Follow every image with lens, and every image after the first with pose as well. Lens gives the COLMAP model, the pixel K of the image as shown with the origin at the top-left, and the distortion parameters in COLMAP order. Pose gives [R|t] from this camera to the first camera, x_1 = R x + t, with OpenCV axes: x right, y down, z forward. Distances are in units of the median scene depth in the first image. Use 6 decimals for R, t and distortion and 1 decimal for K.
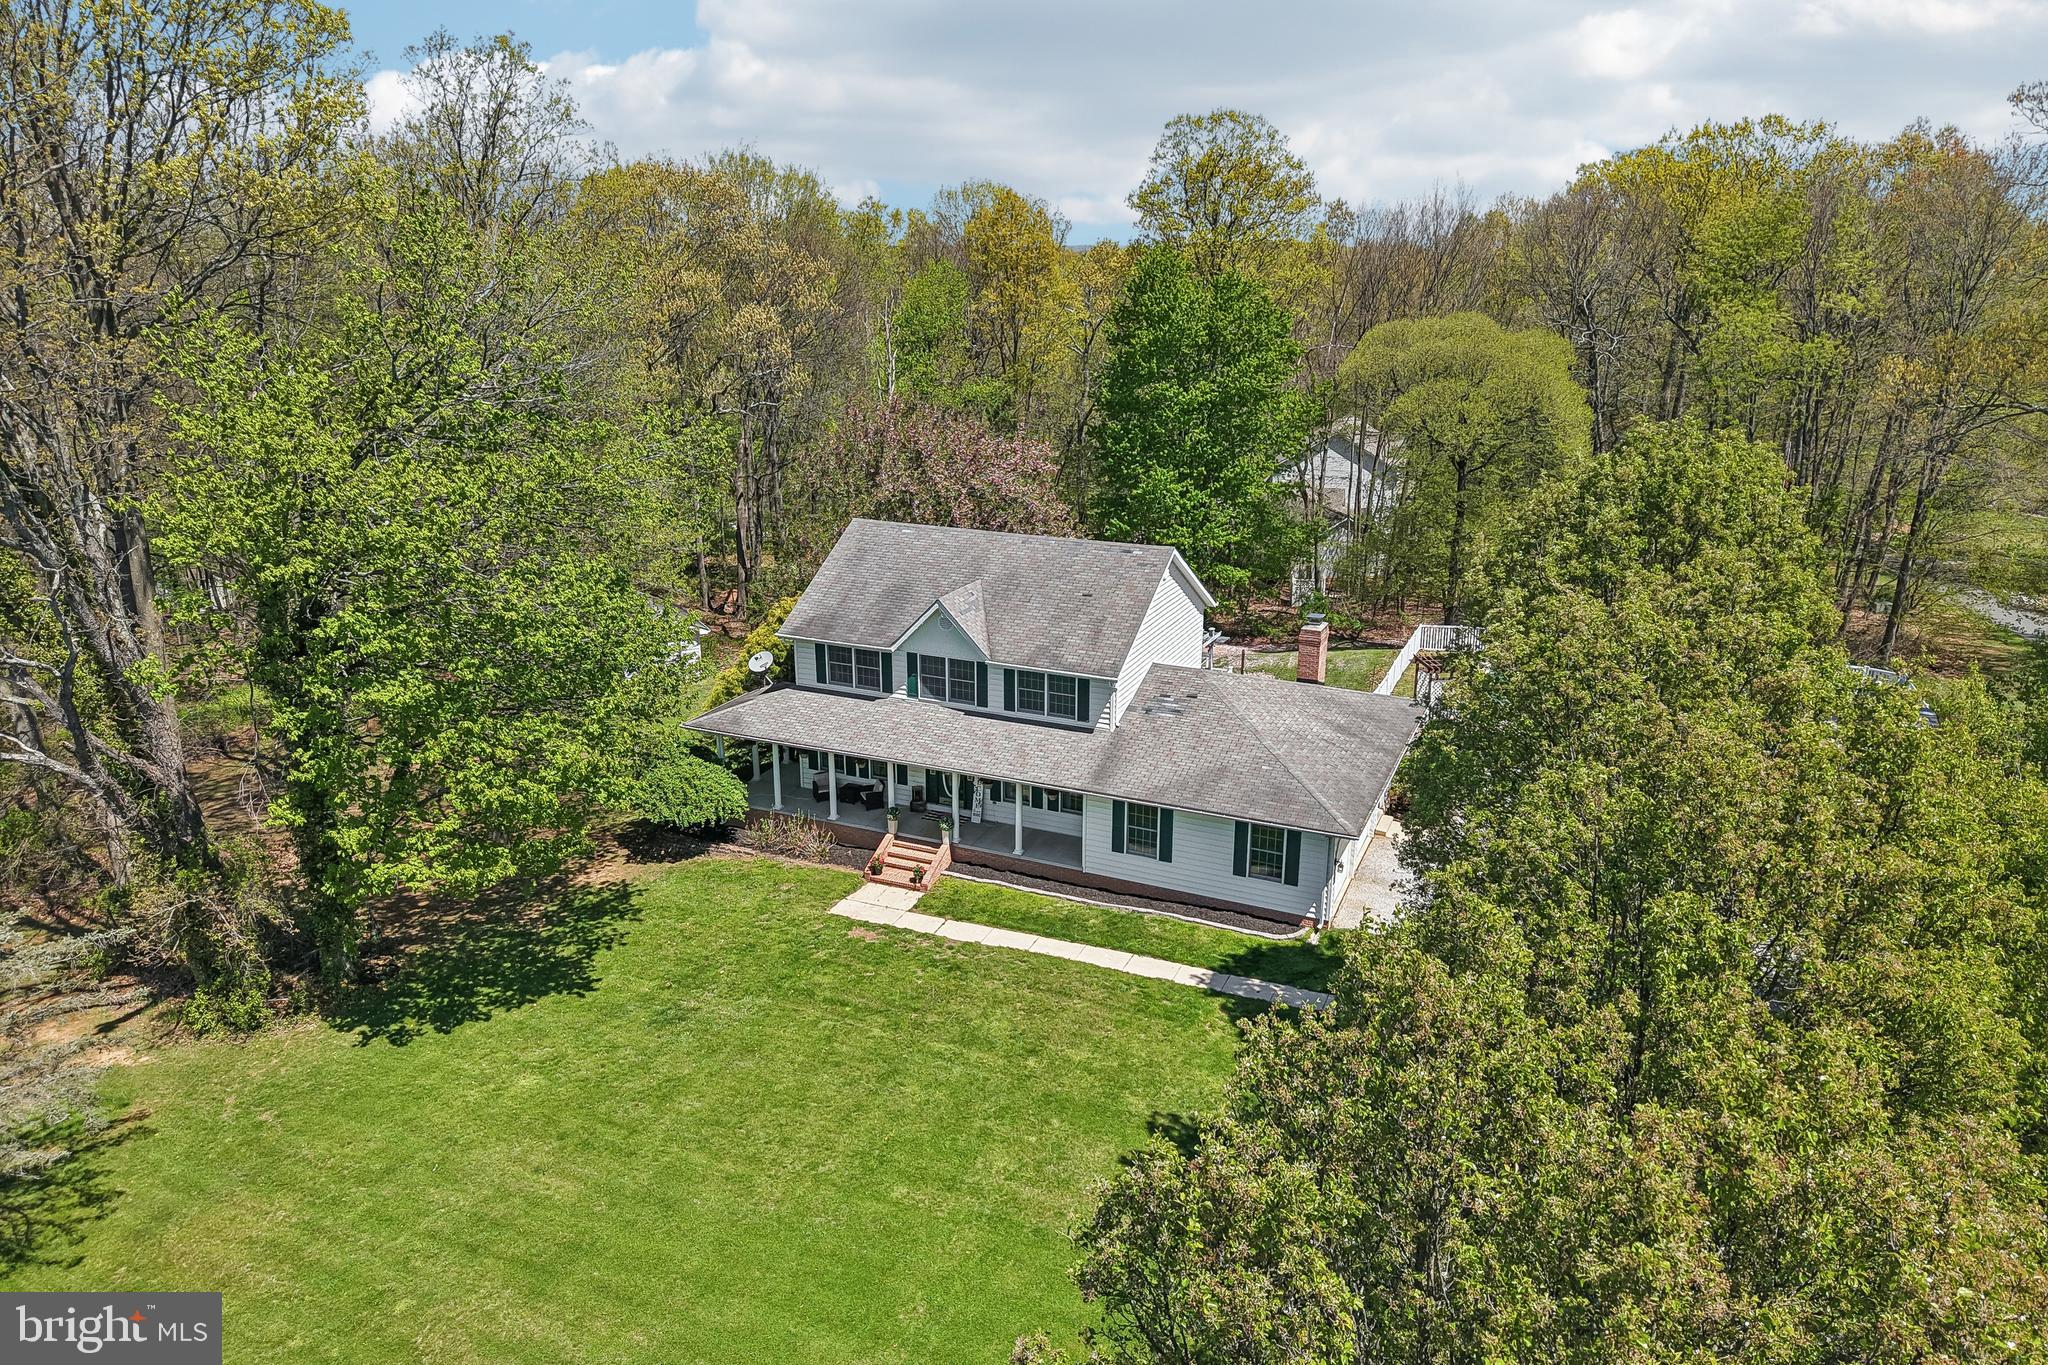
lens RADIAL K [[1393.5, 0, 1024.5], [0, 1393.5, 644.1], [0, 0, 1]] dist [0.012653, 0.000453]
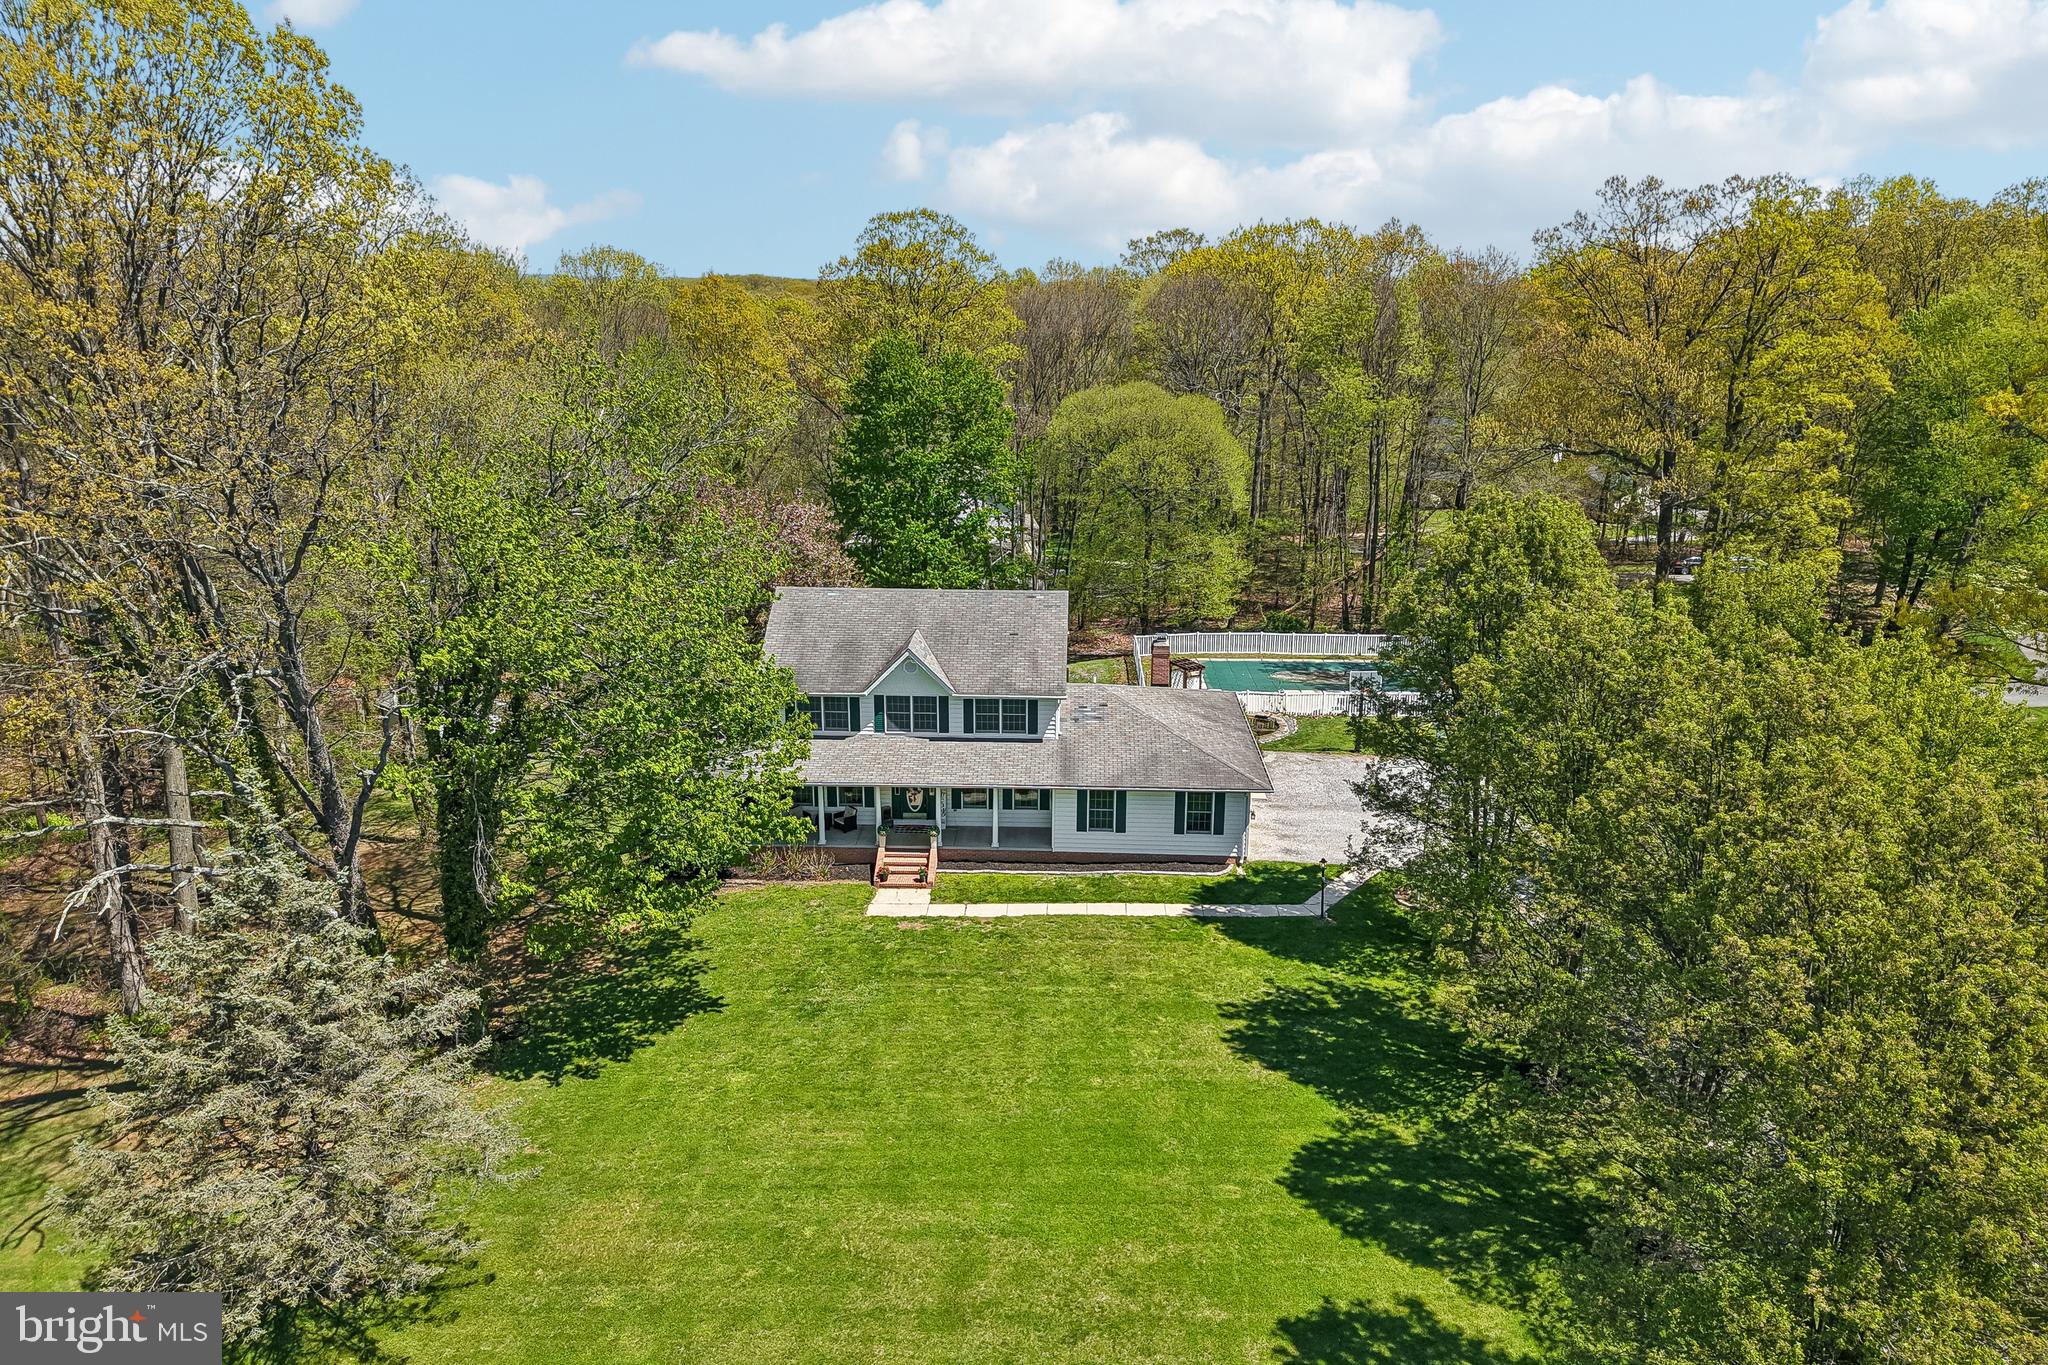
lens RADIAL K [[1393.5, 0, 1024.5], [0, 1393.5, 644.1], [0, 0, 1]] dist [0.012653, 0.000453]
pose [[0.927772, -0.094761, 0.360915, -0.410698], [0.102367, 0.994745, -0.001968, -0.023214], [-0.358832, 0.038771, 0.932597, -0.171759]]
